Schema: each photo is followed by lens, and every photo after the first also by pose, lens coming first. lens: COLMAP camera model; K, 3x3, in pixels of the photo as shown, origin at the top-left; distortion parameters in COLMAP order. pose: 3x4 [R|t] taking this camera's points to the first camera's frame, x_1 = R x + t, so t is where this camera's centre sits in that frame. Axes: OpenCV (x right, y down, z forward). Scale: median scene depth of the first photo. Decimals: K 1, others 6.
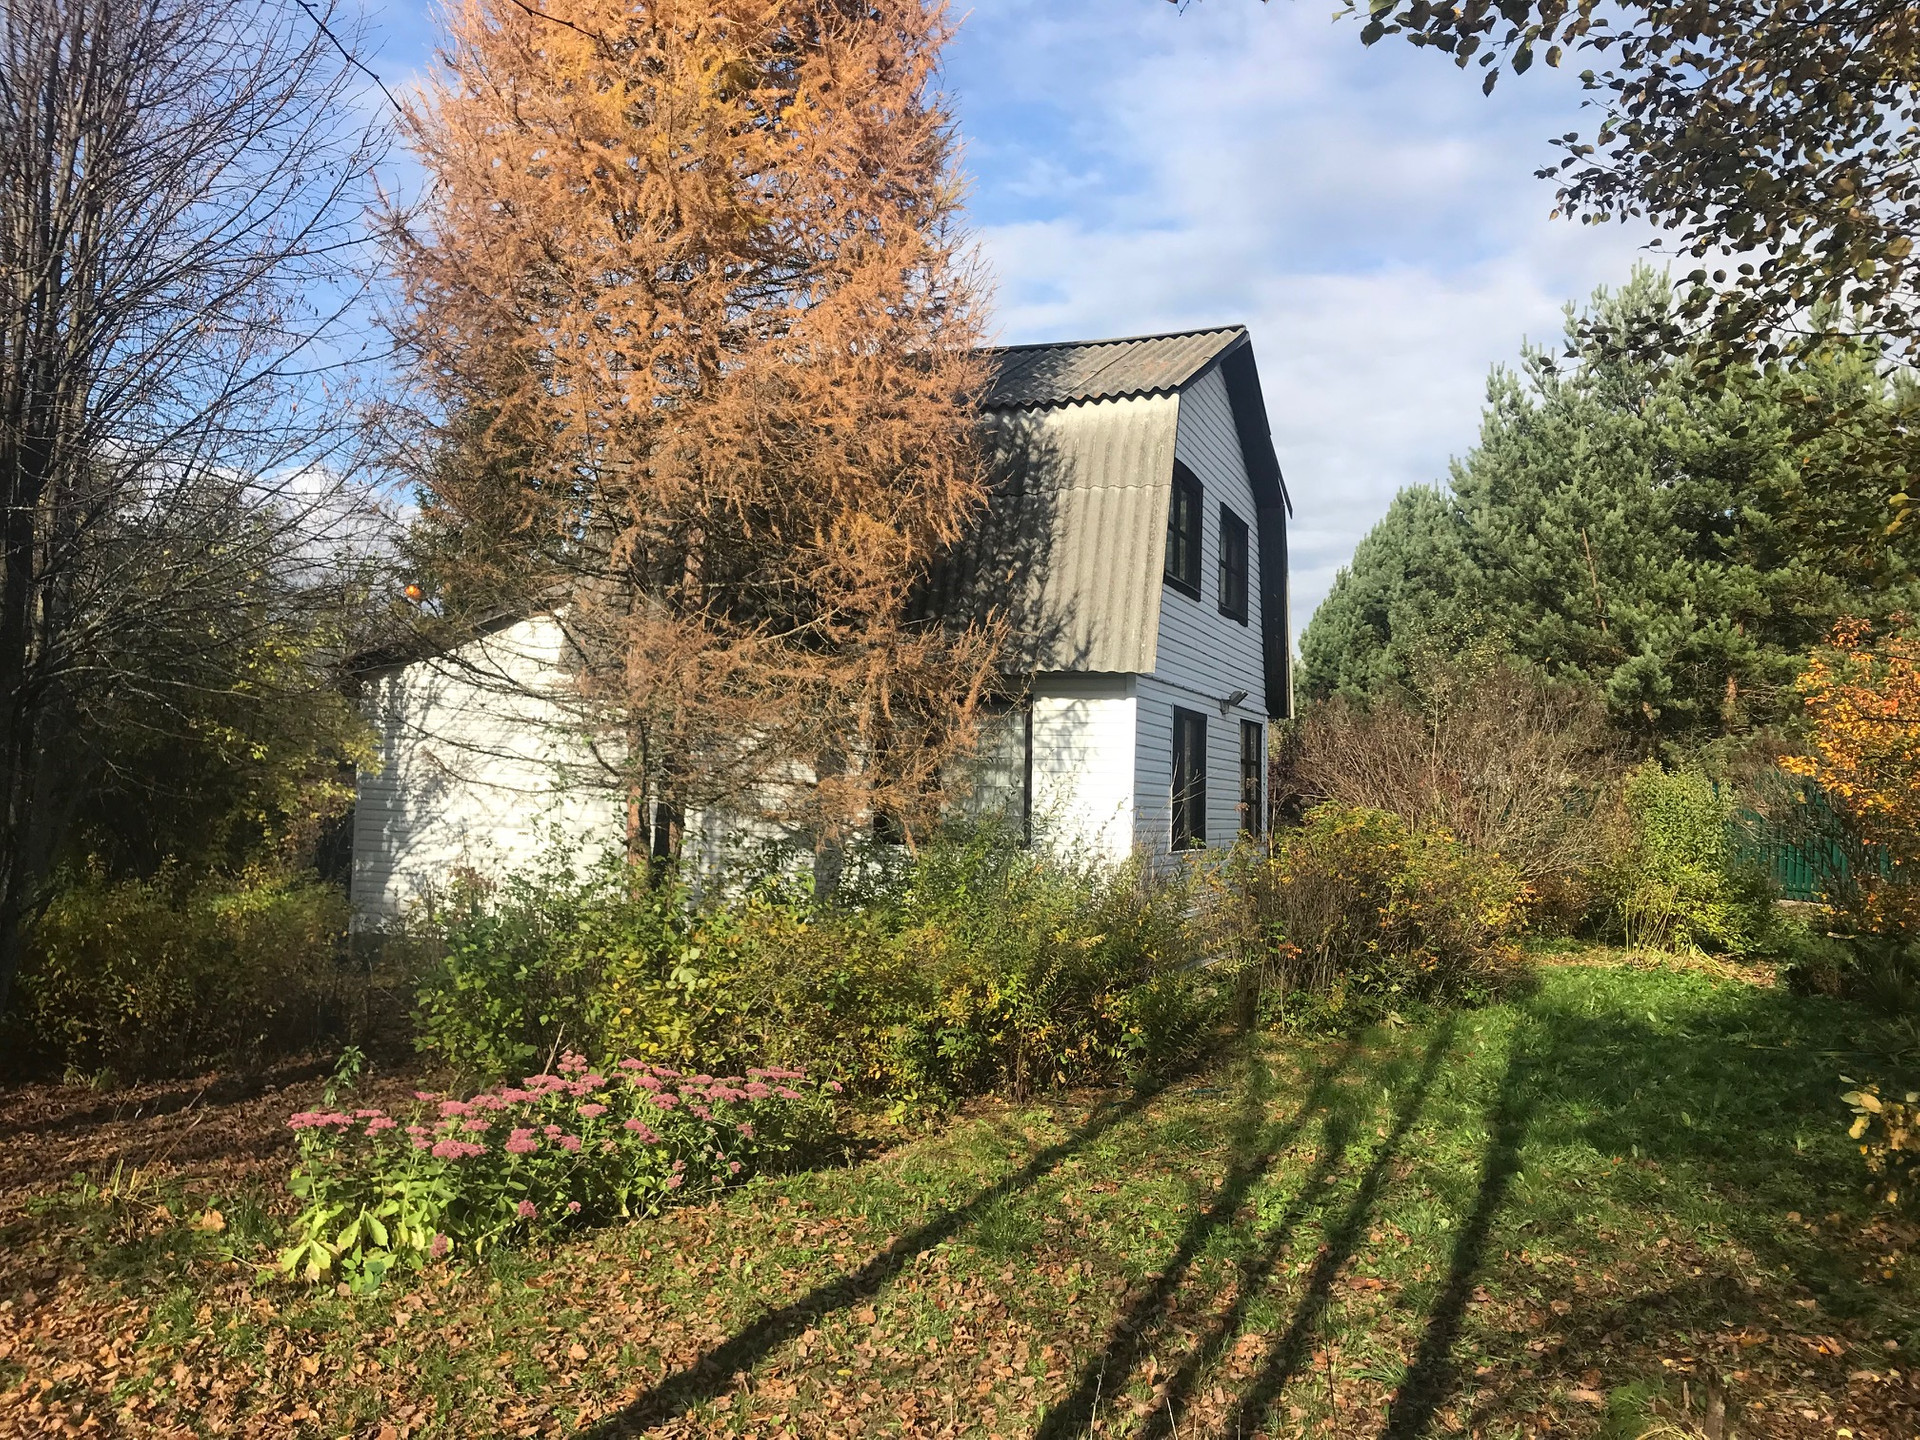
lens RADIAL K [[1578.0, 0, 960.0], [0, 1578.0, 720.0], [0, 0, 1]] dist [-0.003957, -0.006949]
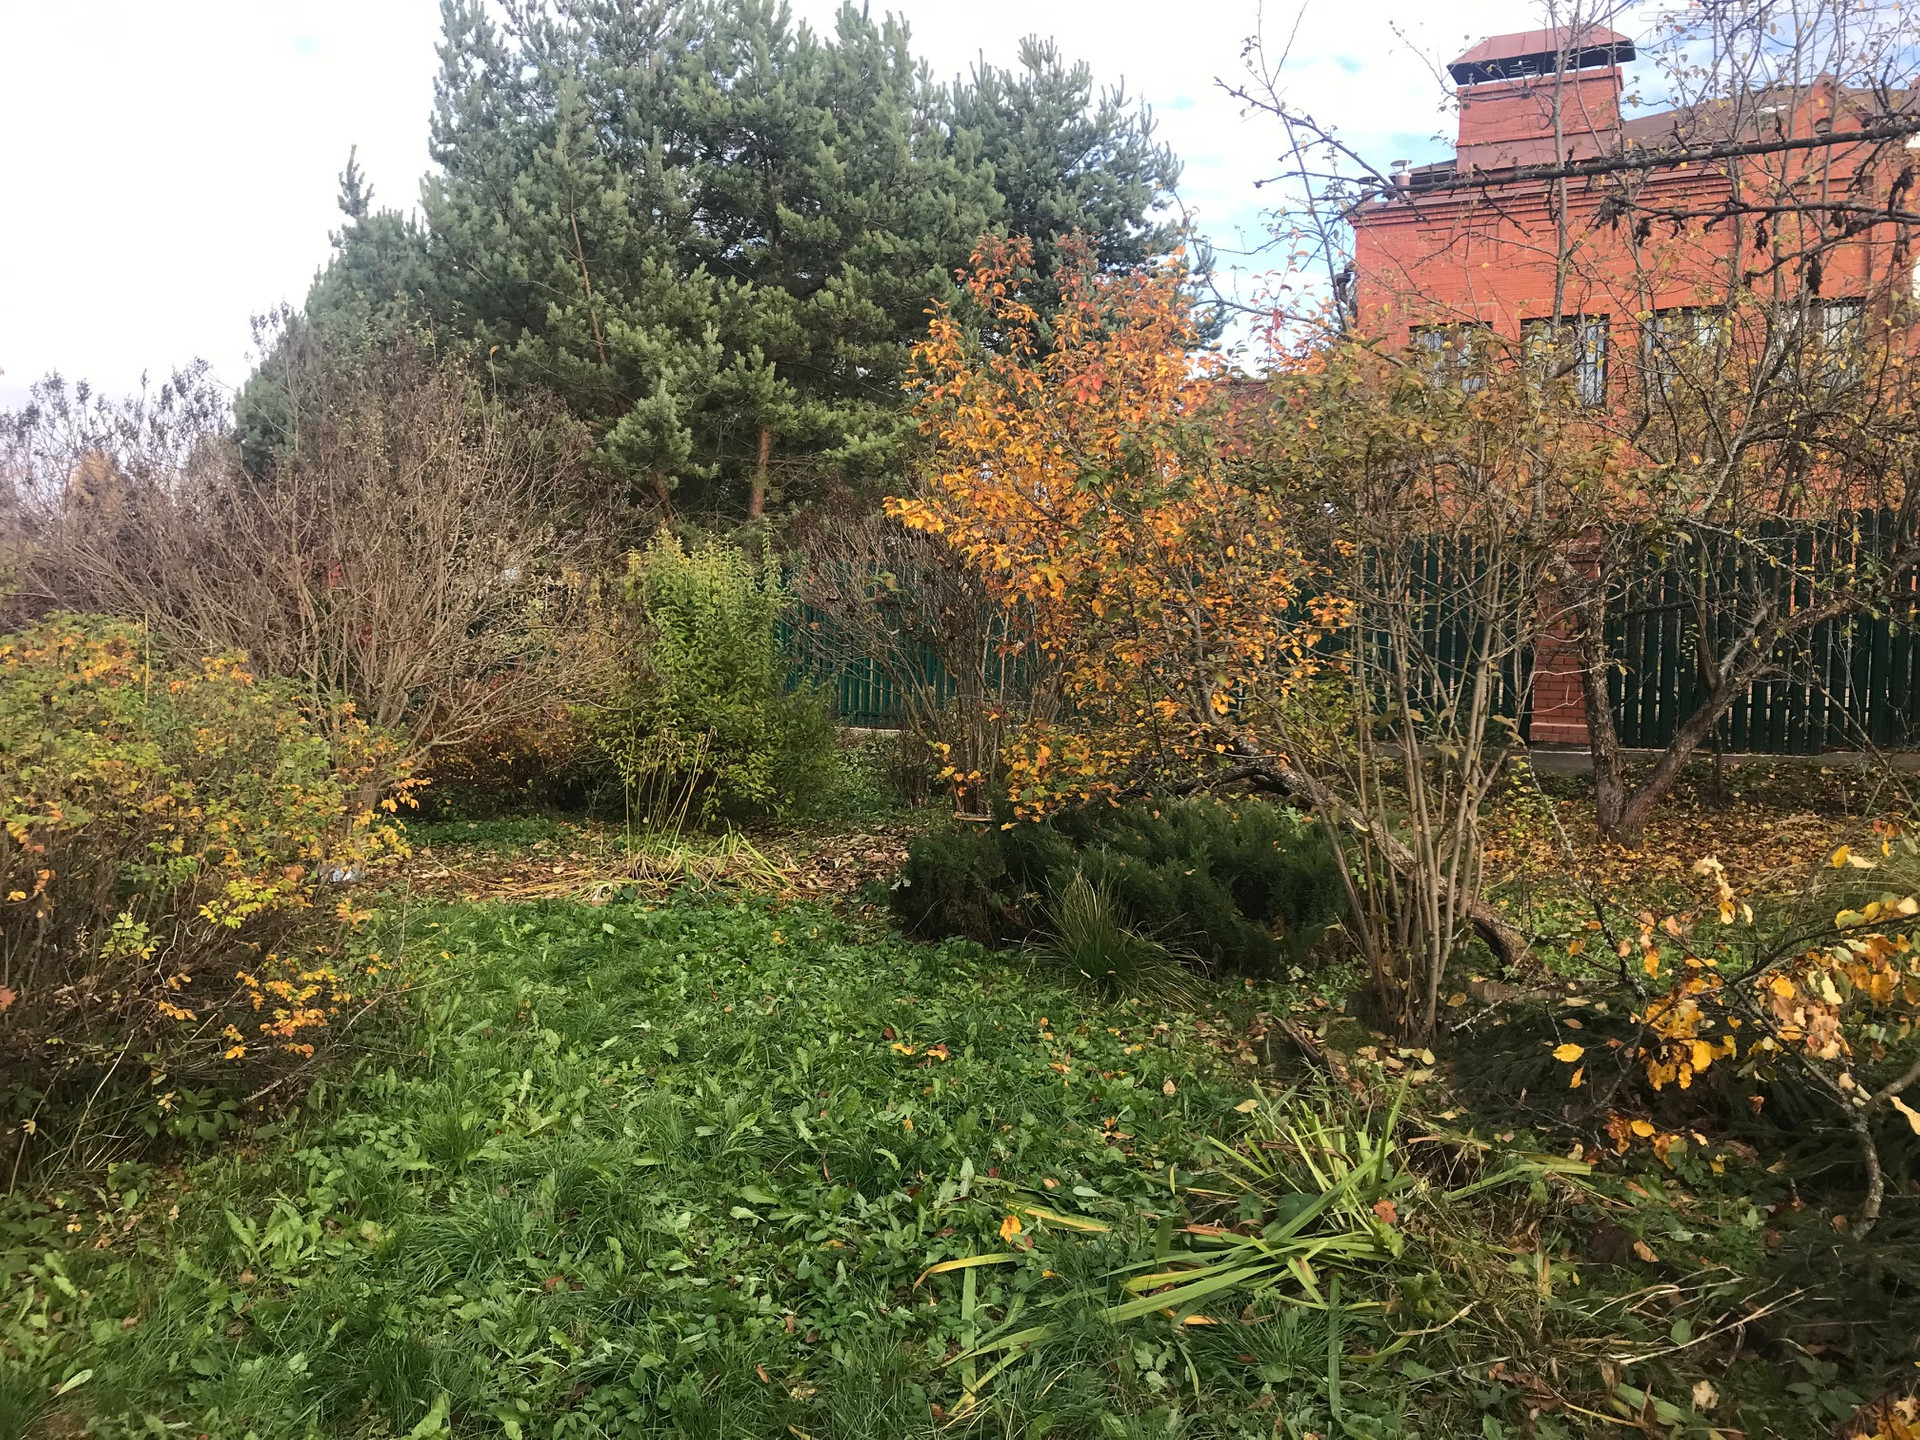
lens RADIAL K [[1578.0, 0, 960.0], [0, 1578.0, 720.0], [0, 0, 1]] dist [-0.003957, -0.006949]
pose [[0.828646, -0.057023, 0.556862, 0.138841], [-0.007581, 0.993564, 0.113022, 0.021977], [-0.559722, -0.097877, 0.822880, 0.313533]]
